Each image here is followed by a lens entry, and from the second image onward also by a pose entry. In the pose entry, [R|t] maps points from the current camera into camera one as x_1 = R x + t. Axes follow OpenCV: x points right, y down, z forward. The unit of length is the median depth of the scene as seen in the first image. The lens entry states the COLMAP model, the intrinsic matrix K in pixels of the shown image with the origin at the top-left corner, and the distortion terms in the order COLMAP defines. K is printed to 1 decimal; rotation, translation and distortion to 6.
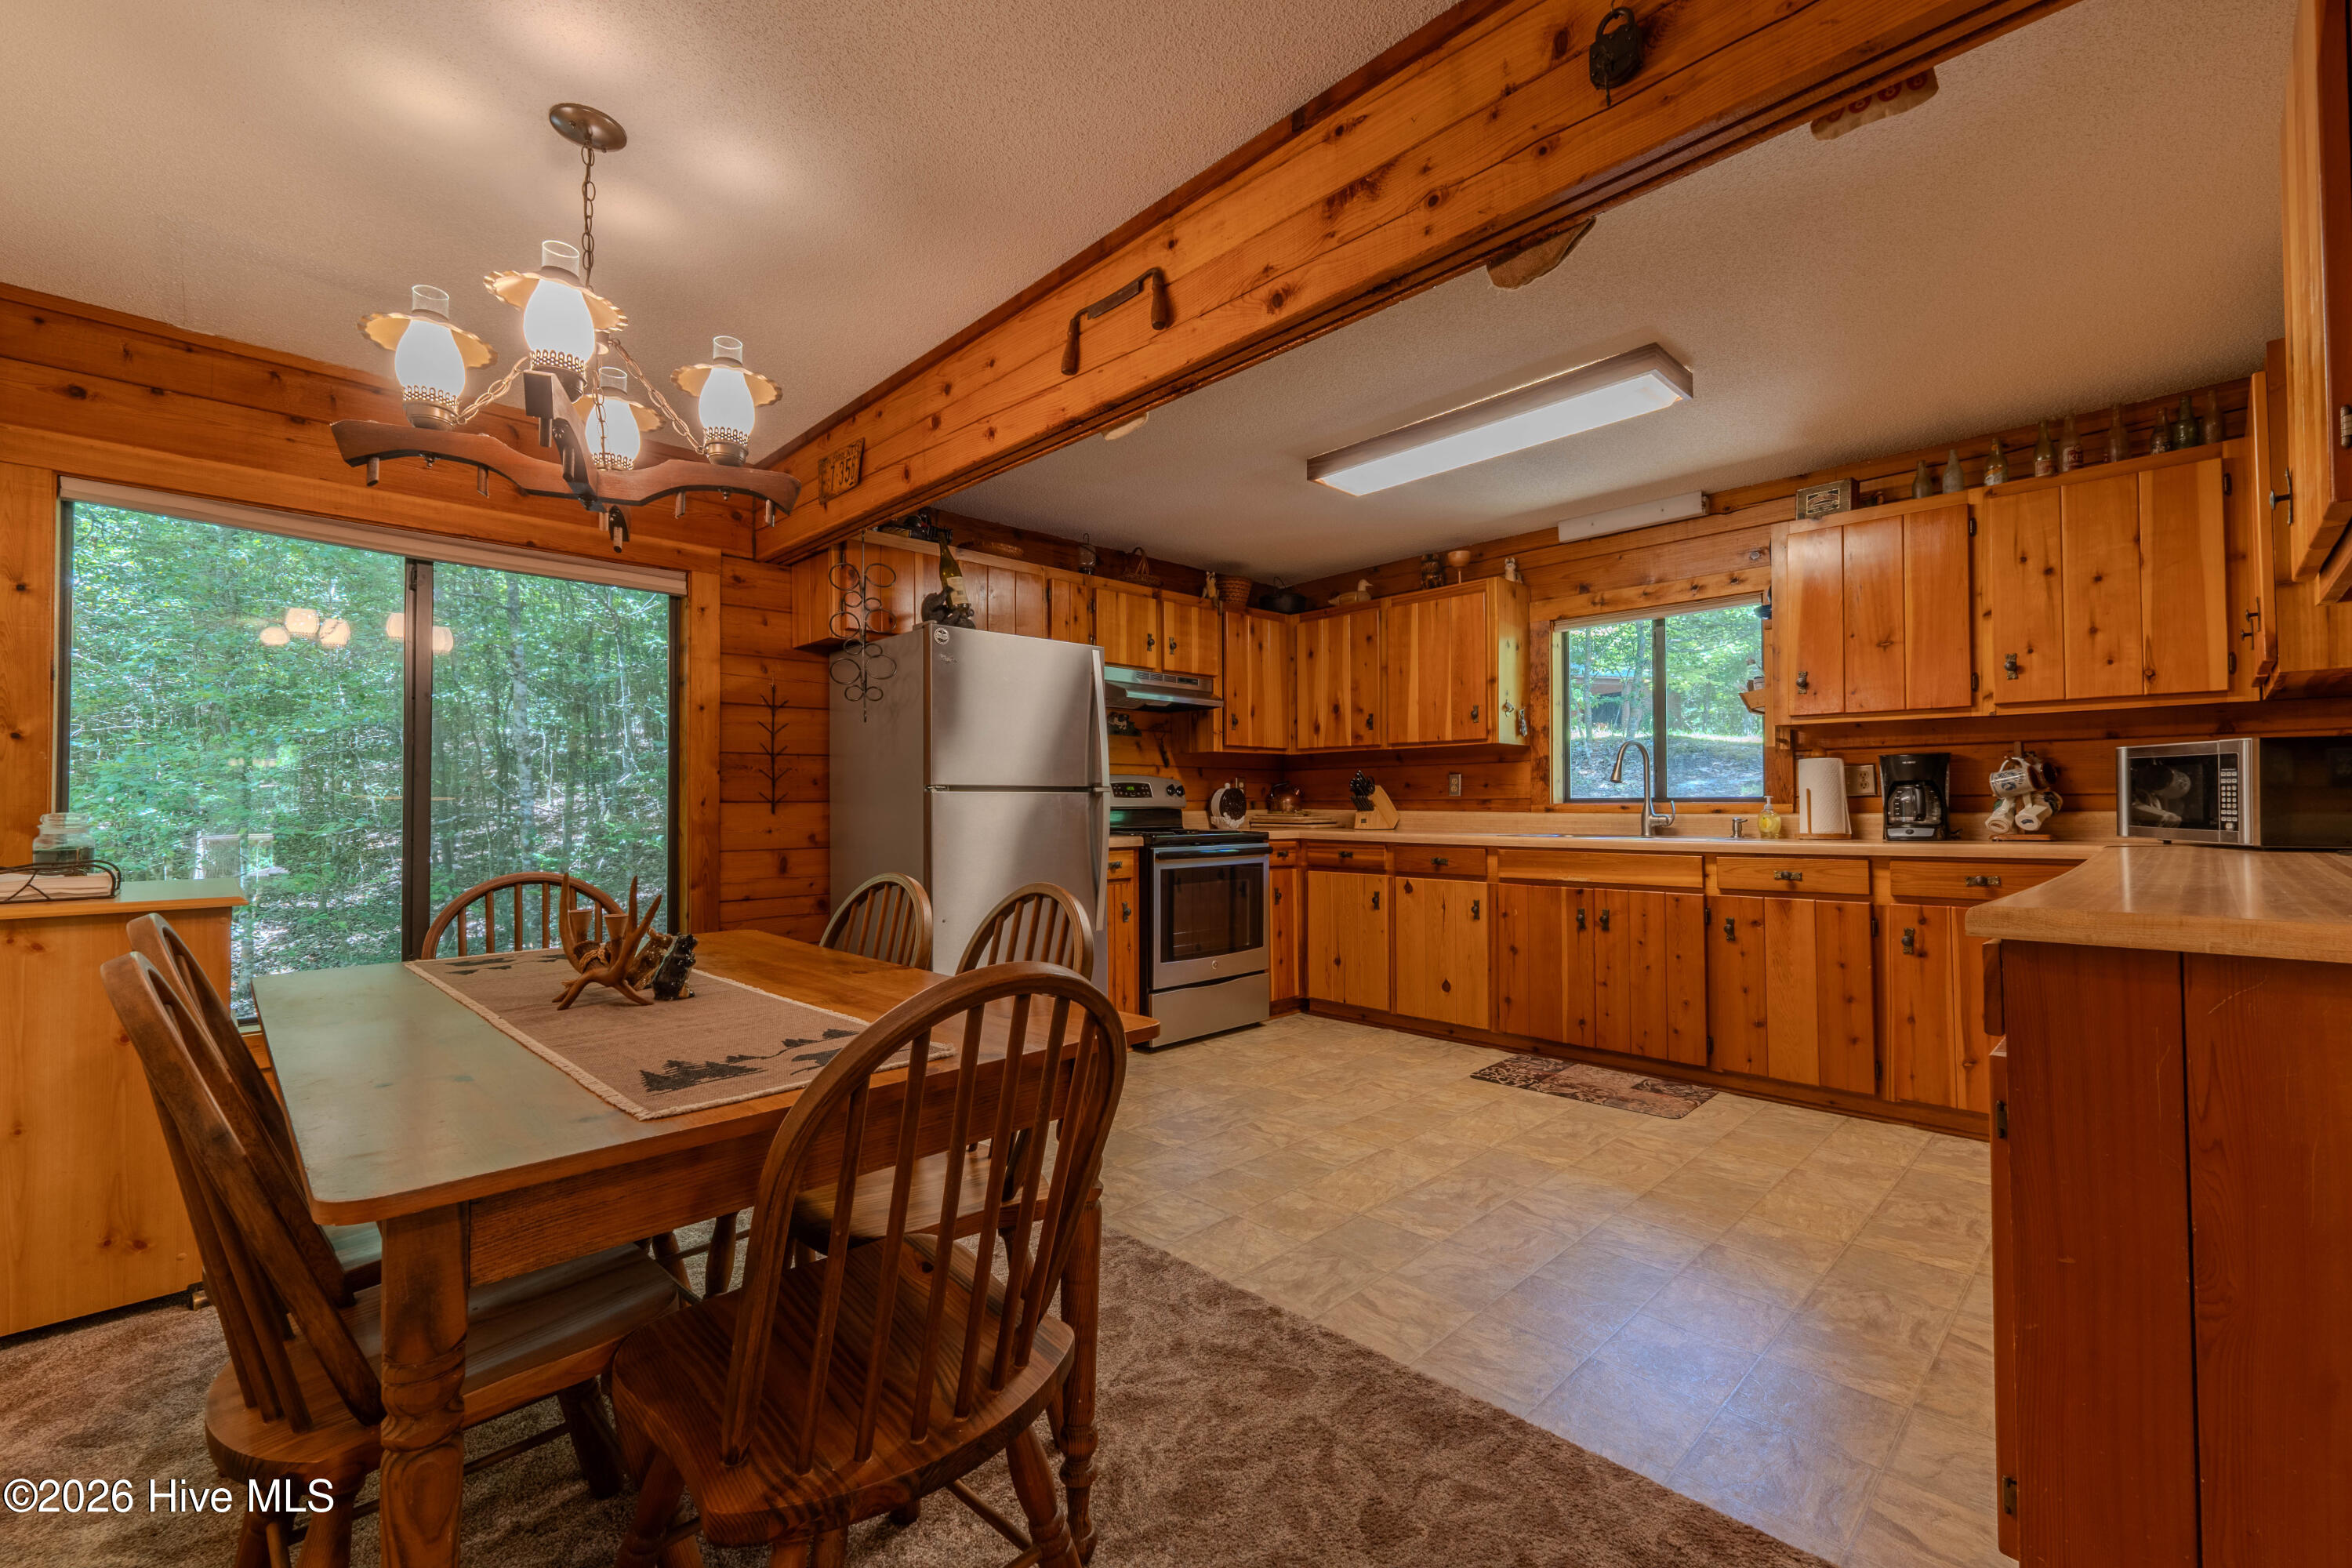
lens RADIAL K [[976.6, 0, 1176.0], [0, 976.6, 784.0], [0, 0, 1]] dist [0.009028, 0.000088]
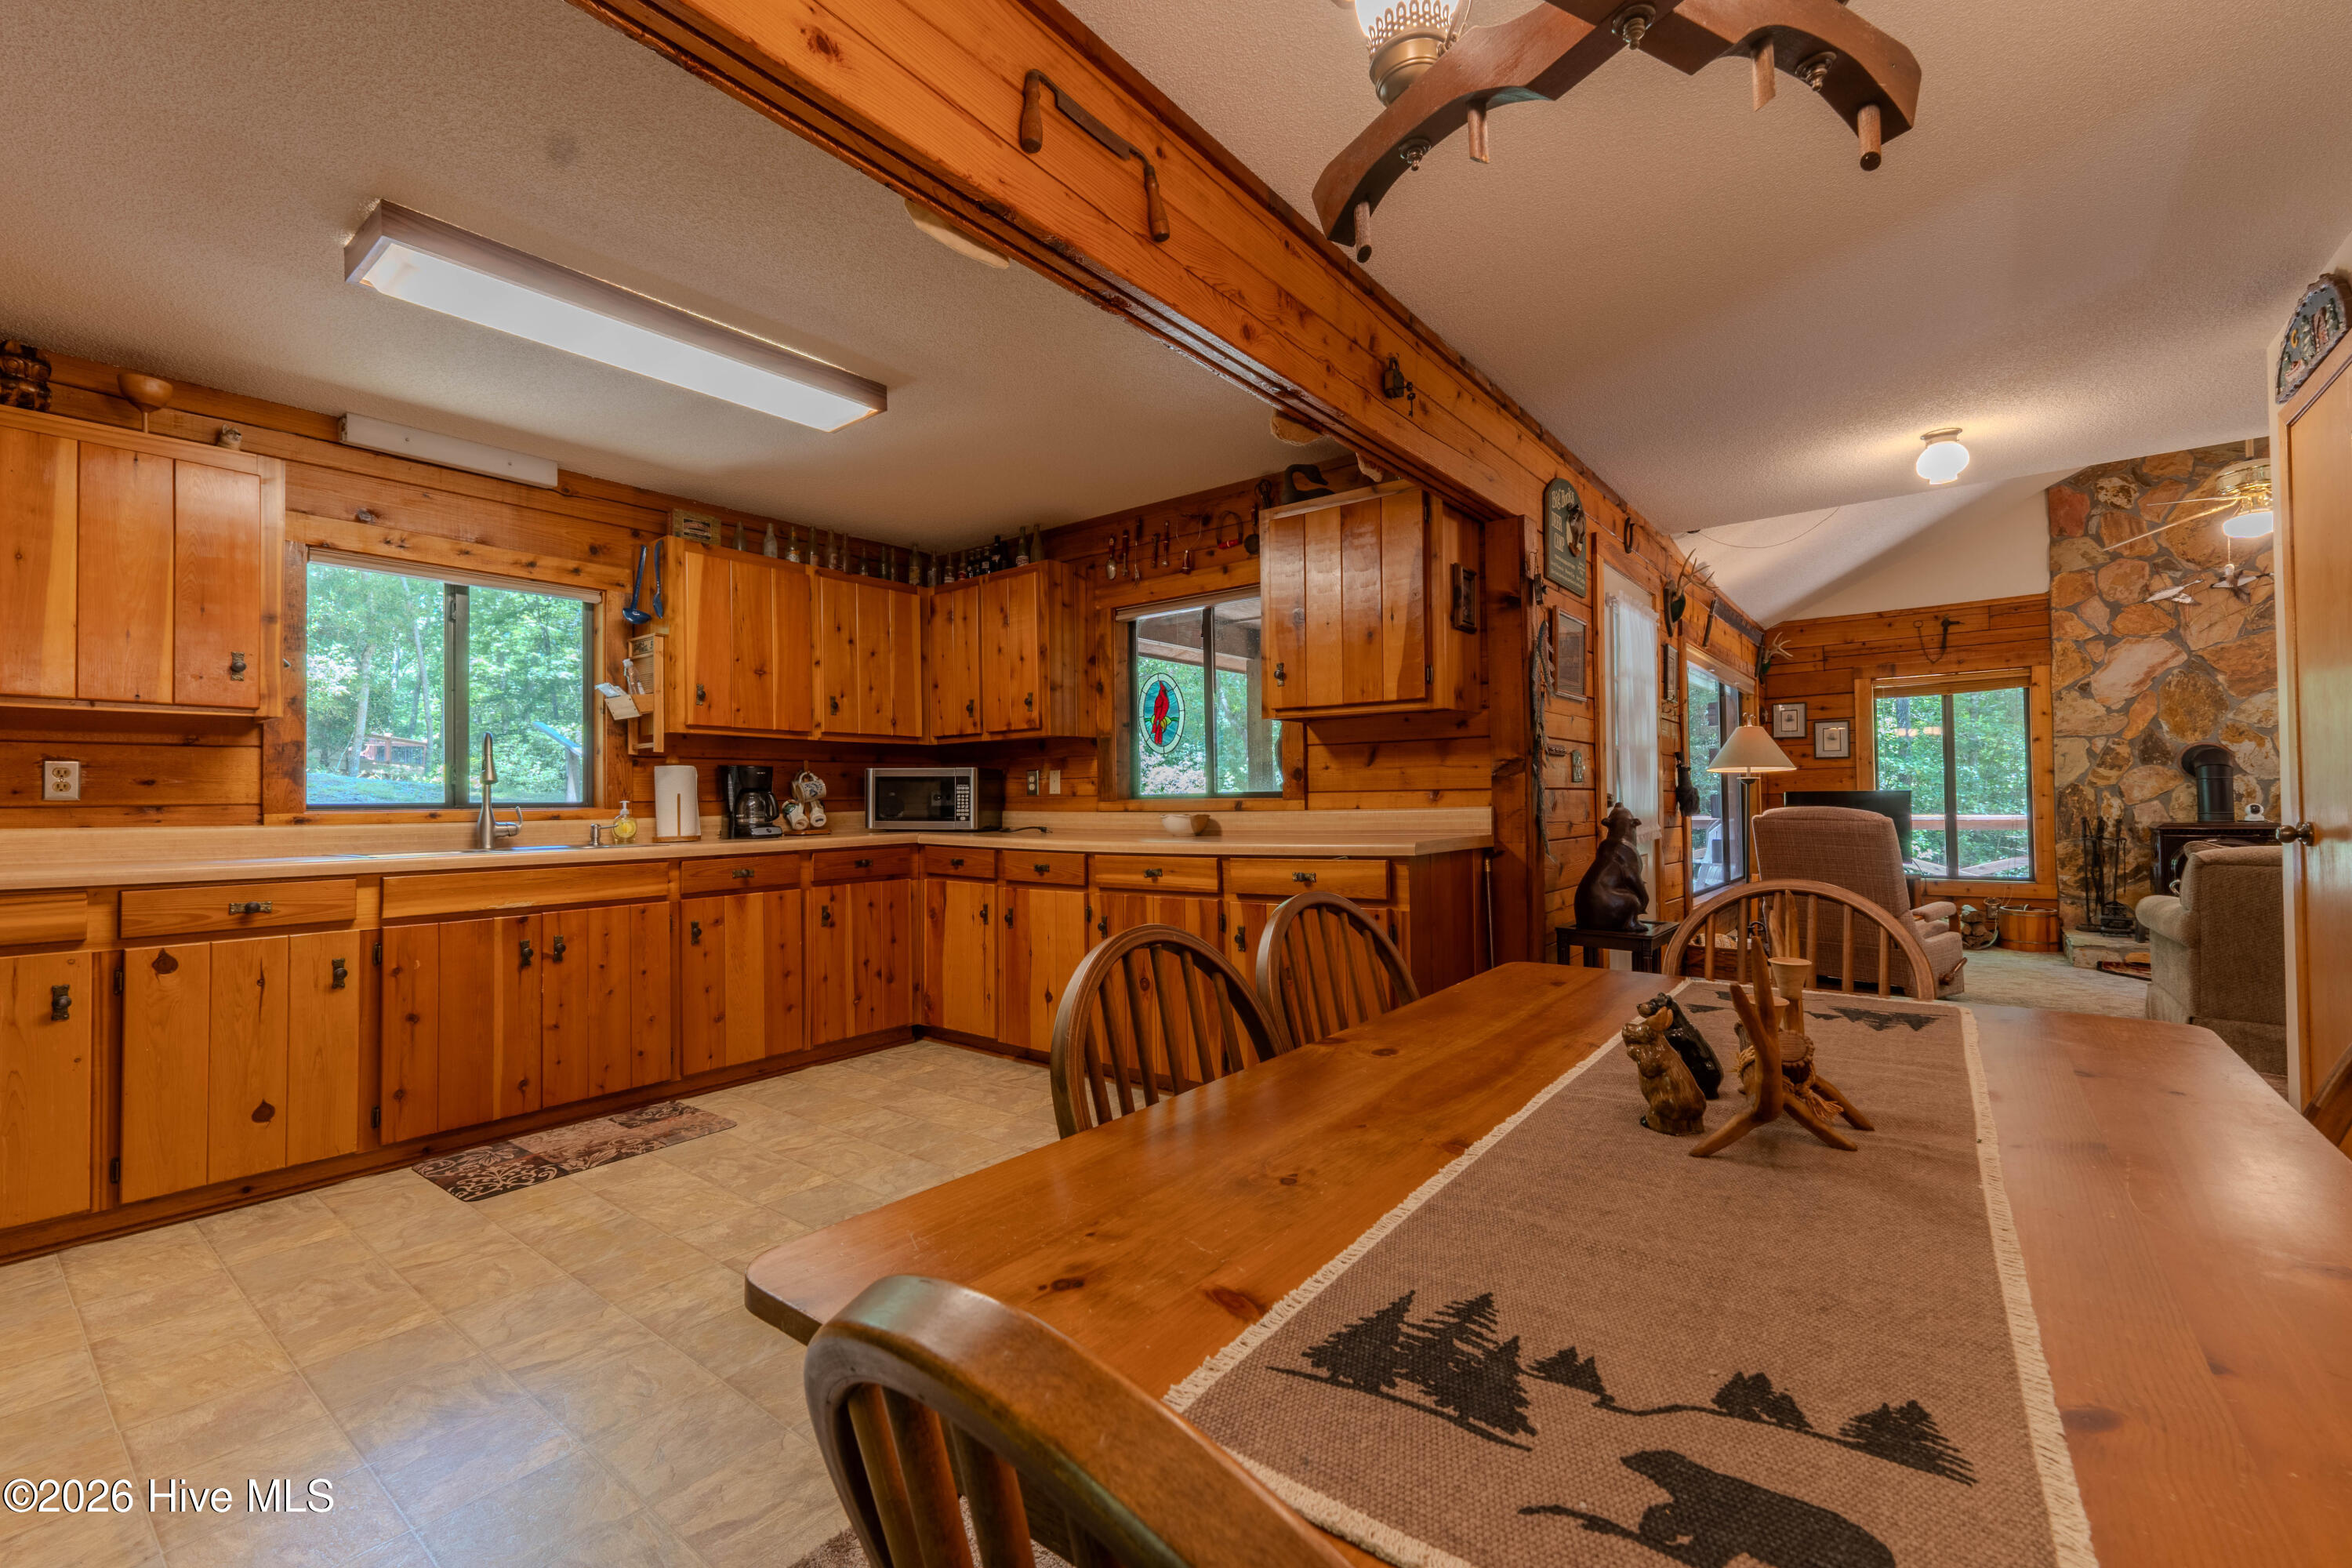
lens RADIAL K [[986.9, 0, 1176.0], [0, 986.9, 784.0], [0, 0, 1]] dist [0.003521, -0.000110]
pose [[-0.133570, 0.023780, 0.990754, -0.436875], [-0.008927, 0.999643, -0.025197, 0.014557], [-0.990999, -0.012210, -0.133310, 0.556657]]
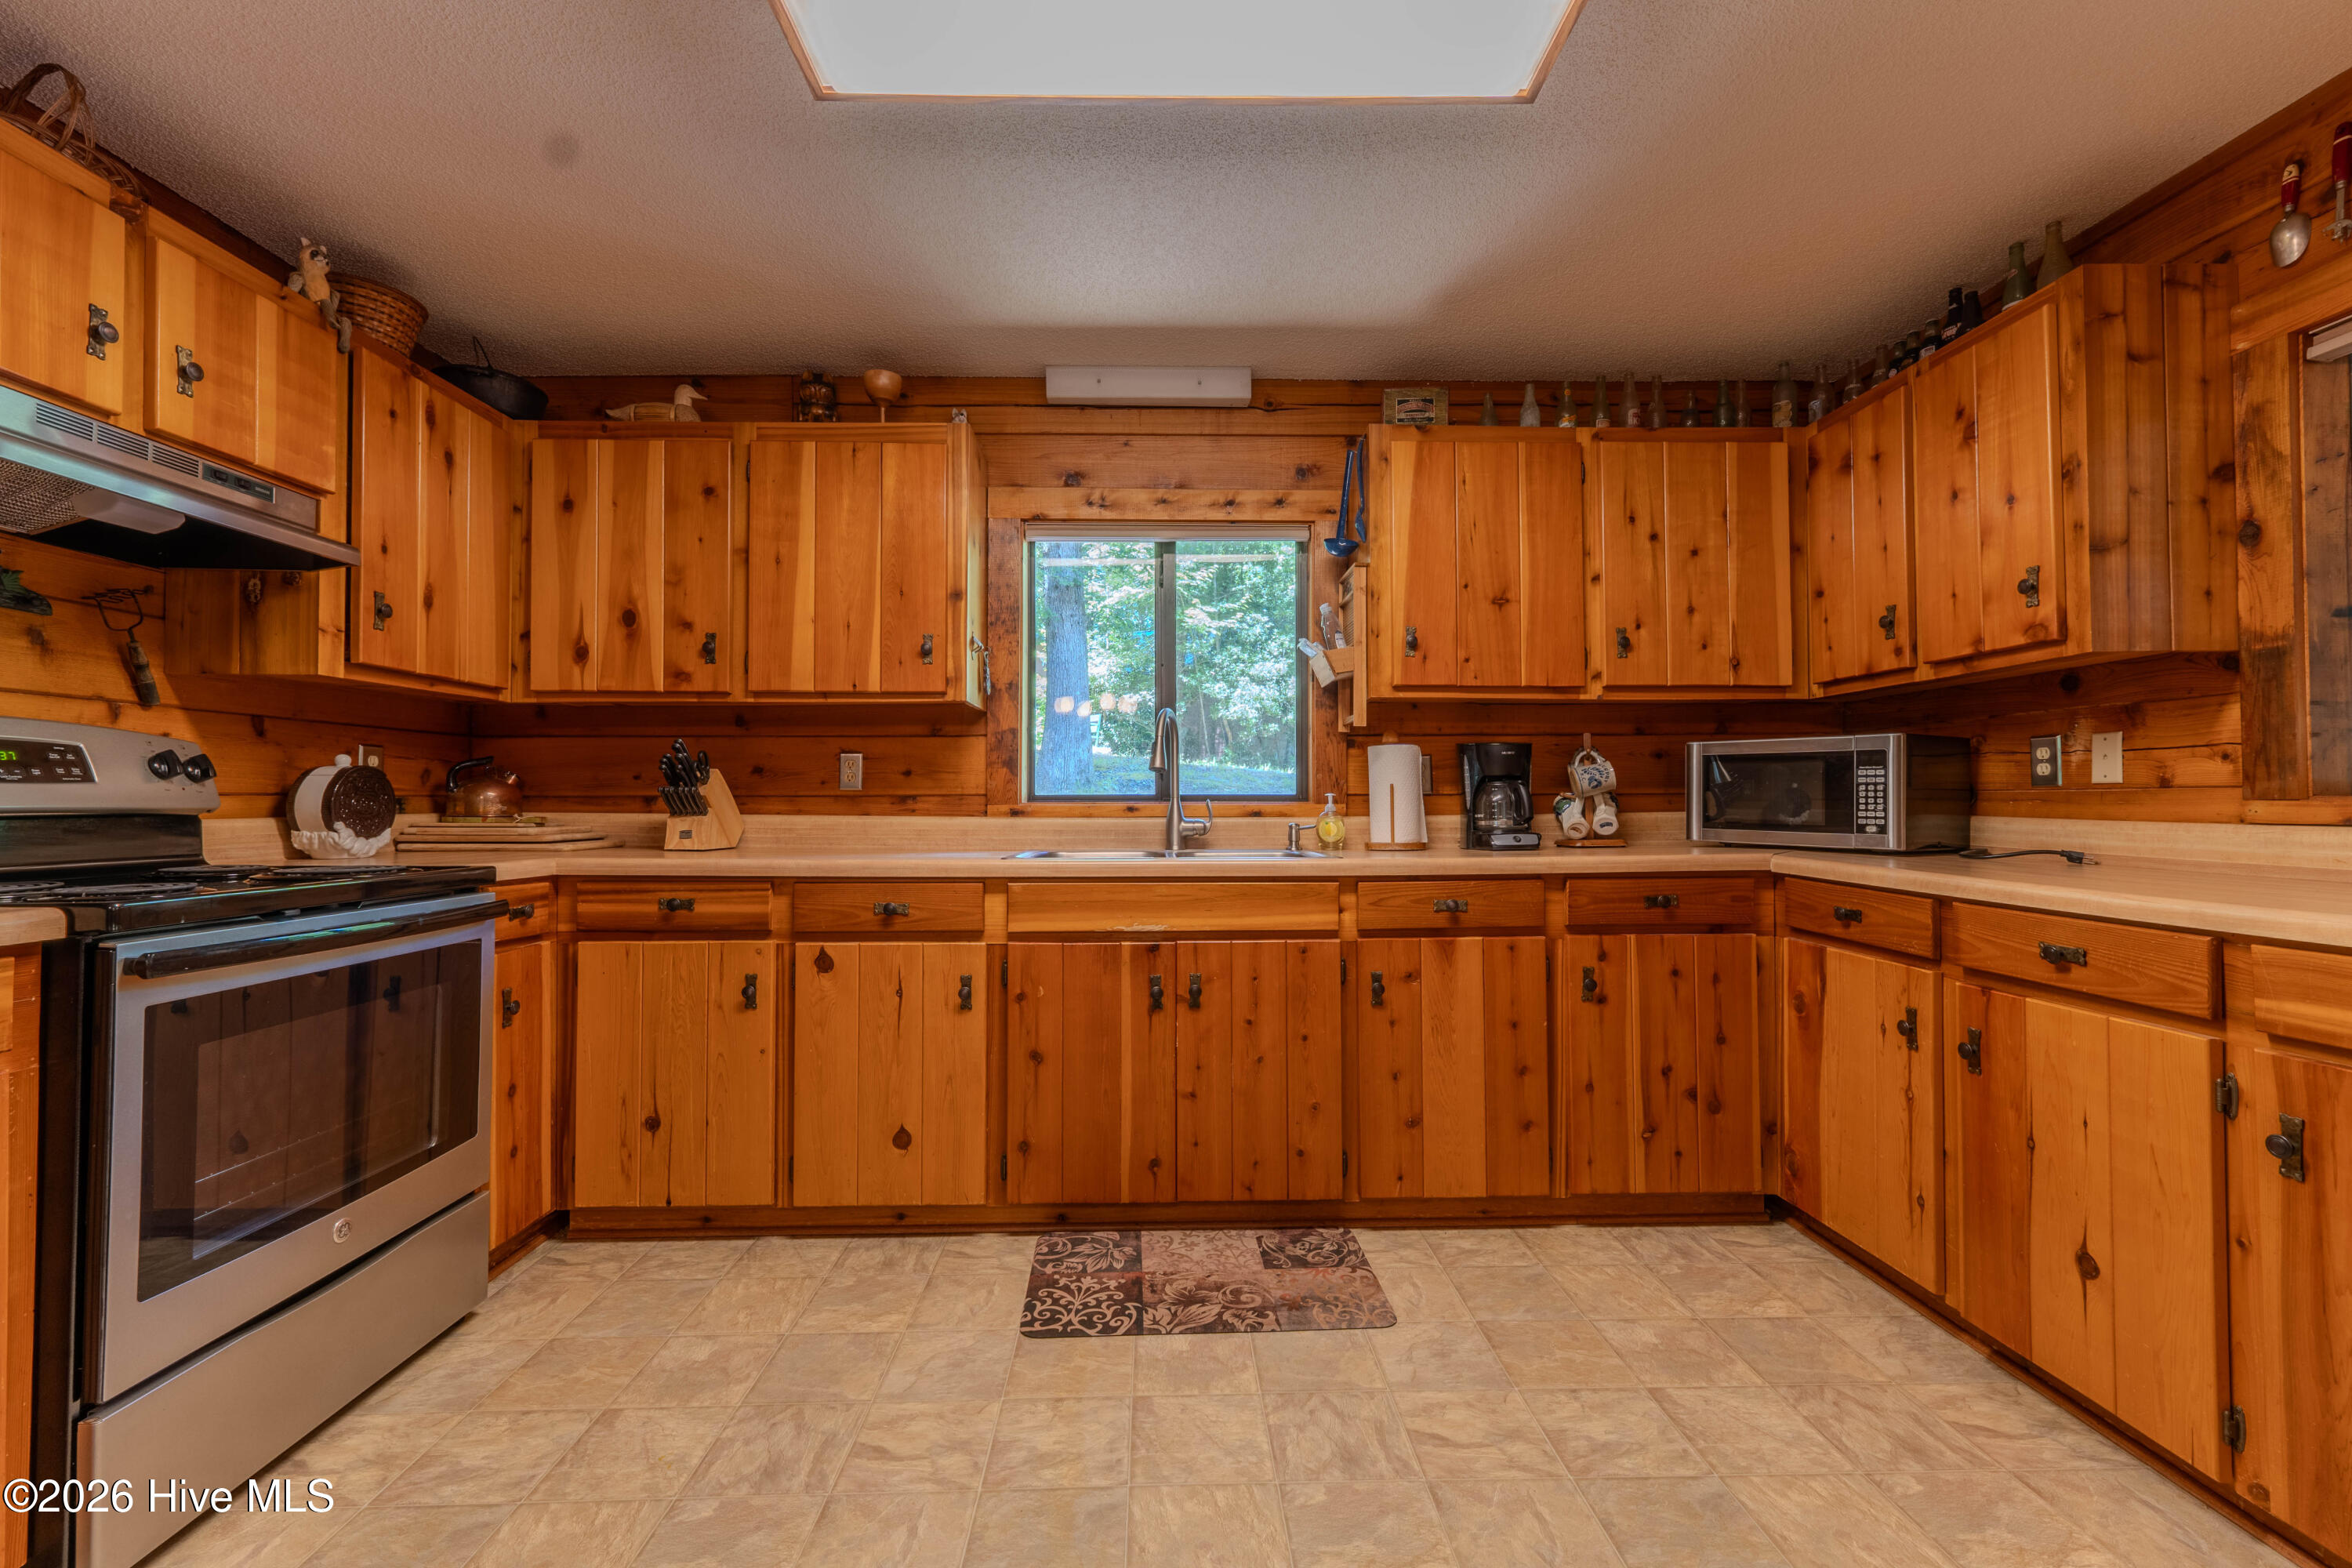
lens RADIAL K [[986.9, 0, 1179.4], [0, 986.9, 785.4], [0, 0, 1]] dist [0.005673, -0.000240]
pose [[0.676930, 0.015889, 0.735876, -0.027519], [-0.017423, 0.999833, -0.005562, 0.011710], [-0.735841, -0.009056, 0.677094, 0.549110]]
